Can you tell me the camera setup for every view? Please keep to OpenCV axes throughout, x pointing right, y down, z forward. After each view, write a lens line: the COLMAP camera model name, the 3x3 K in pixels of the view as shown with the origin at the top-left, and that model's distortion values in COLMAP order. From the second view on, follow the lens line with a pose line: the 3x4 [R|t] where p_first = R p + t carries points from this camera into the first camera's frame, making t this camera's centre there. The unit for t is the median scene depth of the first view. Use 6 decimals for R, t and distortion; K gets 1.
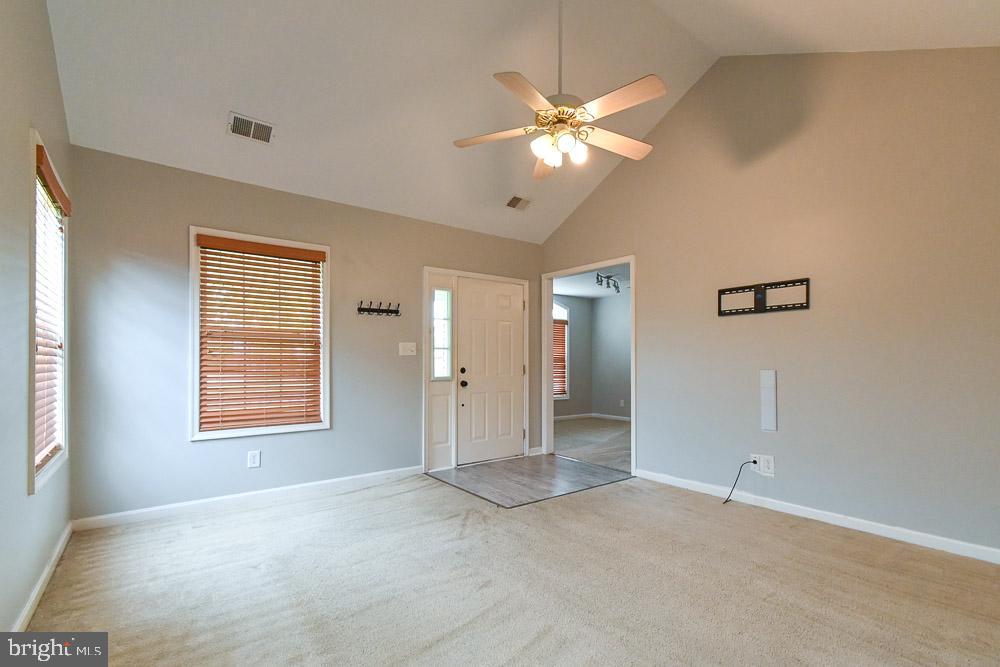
lens RADIAL K [[451.0, 0, 505.9], [0, 451.0, 363.6], [0, 0, 1]] dist [0.000928, 0.000004]
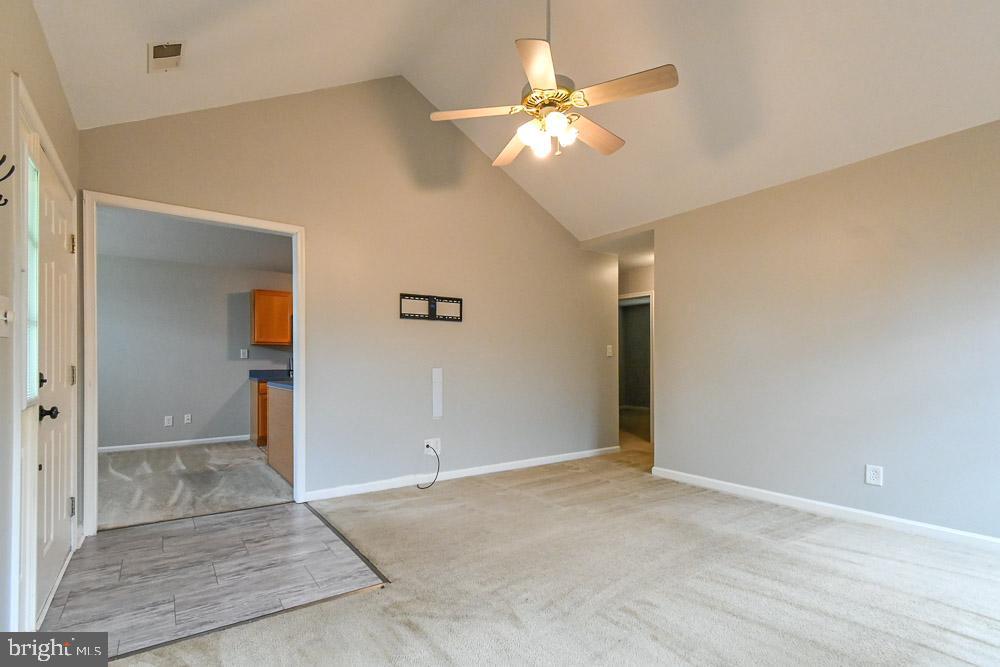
lens RADIAL K [[466.8, 0, 454.4], [0, 466.8, 361.9], [0, 0, 1]] dist [0.001574, 0.000115]
pose [[0.081427, 0.003147, 0.996674, -0.597969], [0.000301, 0.999995, -0.003182, 0.002102], [-0.996679, 0.000559, 0.081426, 0.760474]]
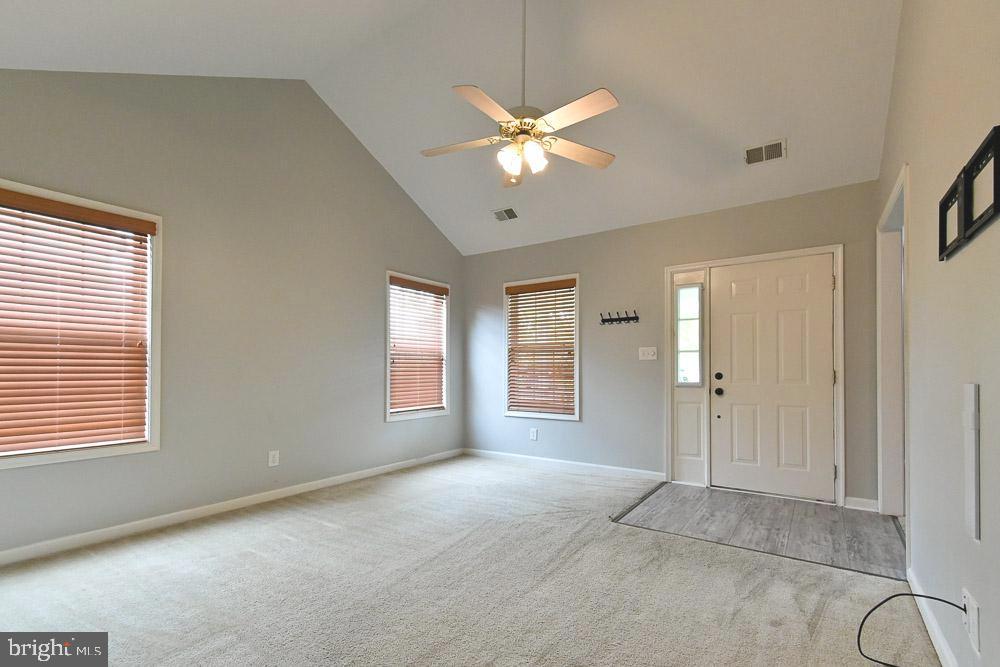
lens RADIAL K [[451.0, 0, 505.9], [0, 451.0, 363.6], [0, 0, 1]] dist [0.000928, 0.000004]
pose [[0.310880, -0.011113, -0.950384, 0.741837], [-0.003359, 0.999913, -0.012791, 0.004785], [0.950443, 0.007168, 0.310816, 0.442212]]
